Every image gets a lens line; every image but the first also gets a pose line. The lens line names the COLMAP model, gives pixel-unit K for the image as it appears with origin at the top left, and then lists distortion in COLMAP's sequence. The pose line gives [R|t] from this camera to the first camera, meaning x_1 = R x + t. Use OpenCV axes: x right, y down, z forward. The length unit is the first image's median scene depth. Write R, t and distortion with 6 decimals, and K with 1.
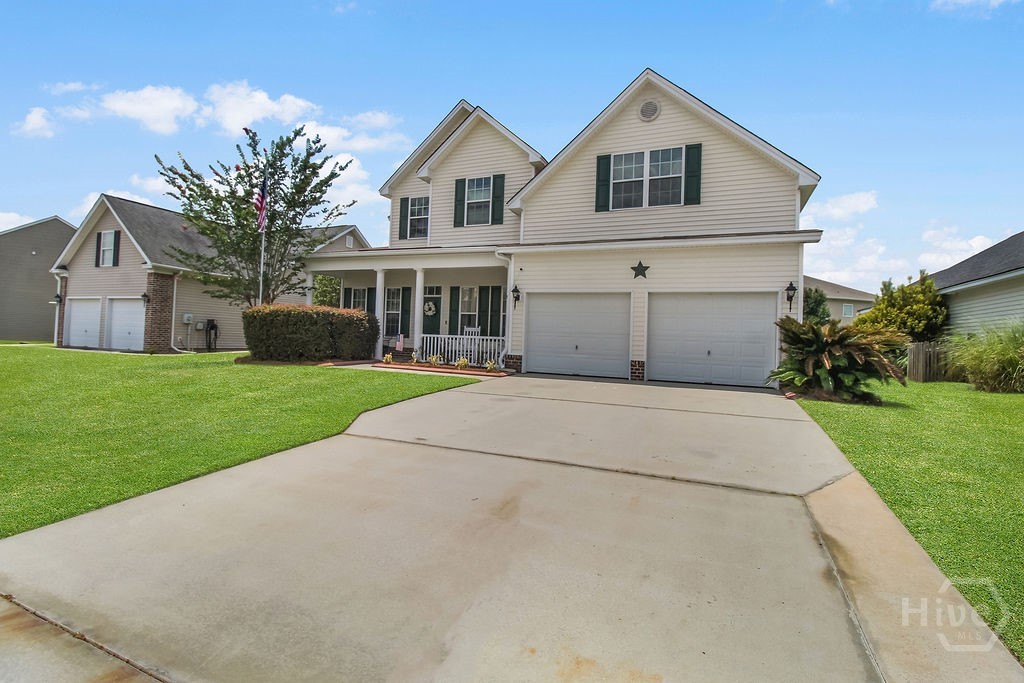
lens RADIAL K [[481.7, 0, 511.8], [0, 481.7, 326.3], [0, 0, 1]] dist [0.000353, -0.013214]
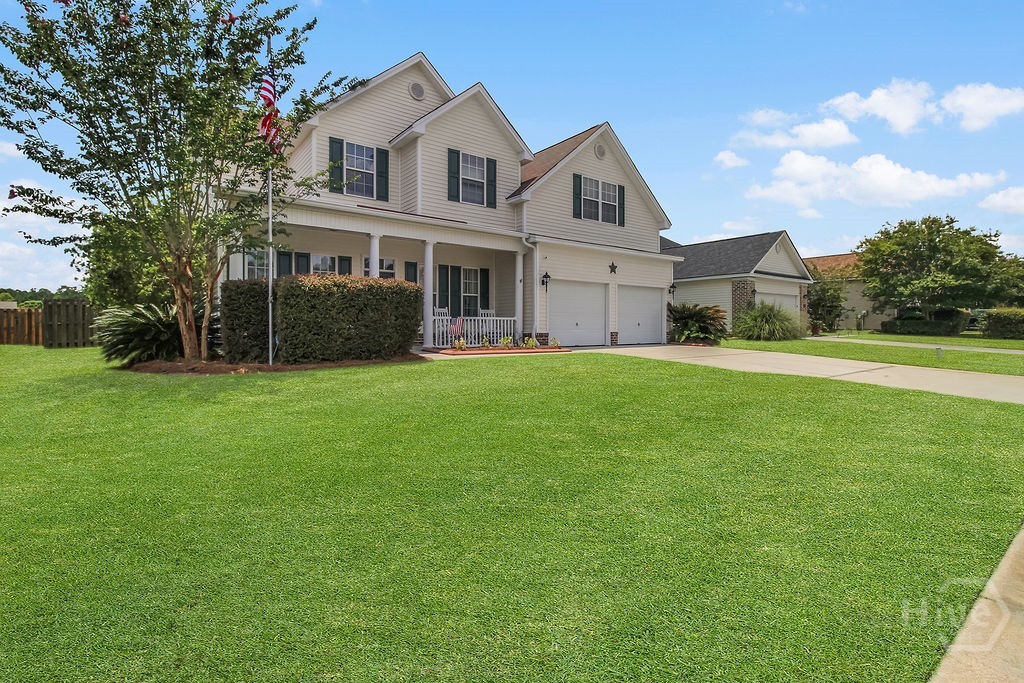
lens RADIAL K [[481.7, 0, 511.8], [0, 481.7, 326.3], [0, 0, 1]] dist [0.000353, -0.013214]
pose [[0.489223, -0.044082, 0.871044, -0.904616], [-0.010743, 0.998341, 0.056559, -0.018129], [-0.872092, -0.037028, 0.487938, 0.447473]]
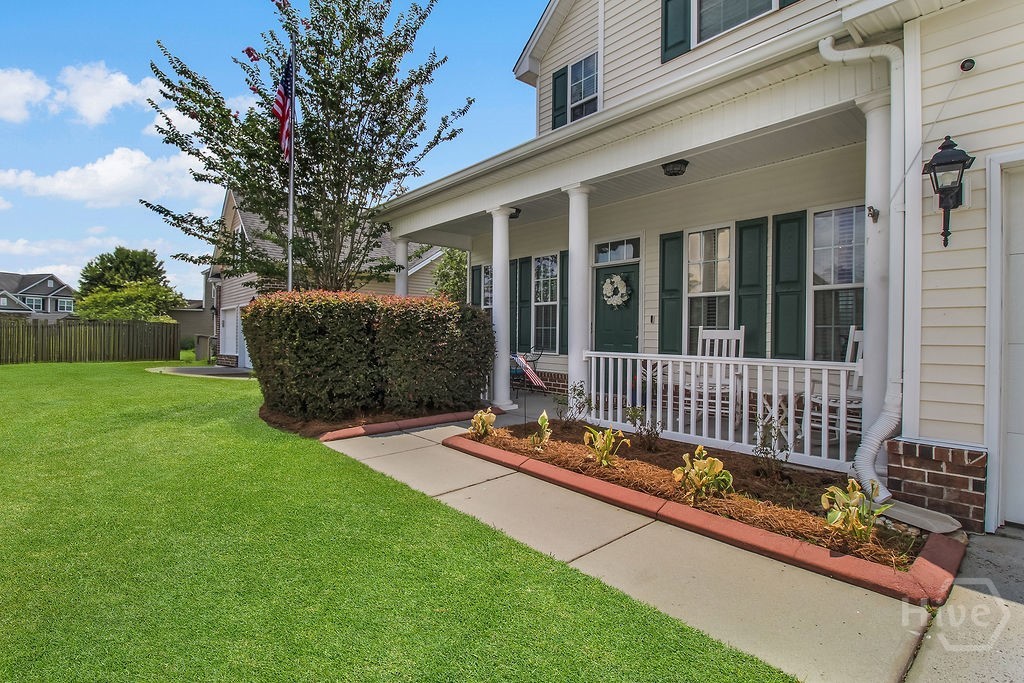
lens RADIAL K [[485.5, 0, 511.1], [0, 485.5, 336.9], [0, 0, 1]] dist [-0.000404, -0.013429]
pose [[0.900159, -0.023392, -0.434934, -0.069036], [0.031871, 0.999417, 0.012210, -0.002055], [0.434395, -0.024852, 0.900380, 0.625053]]
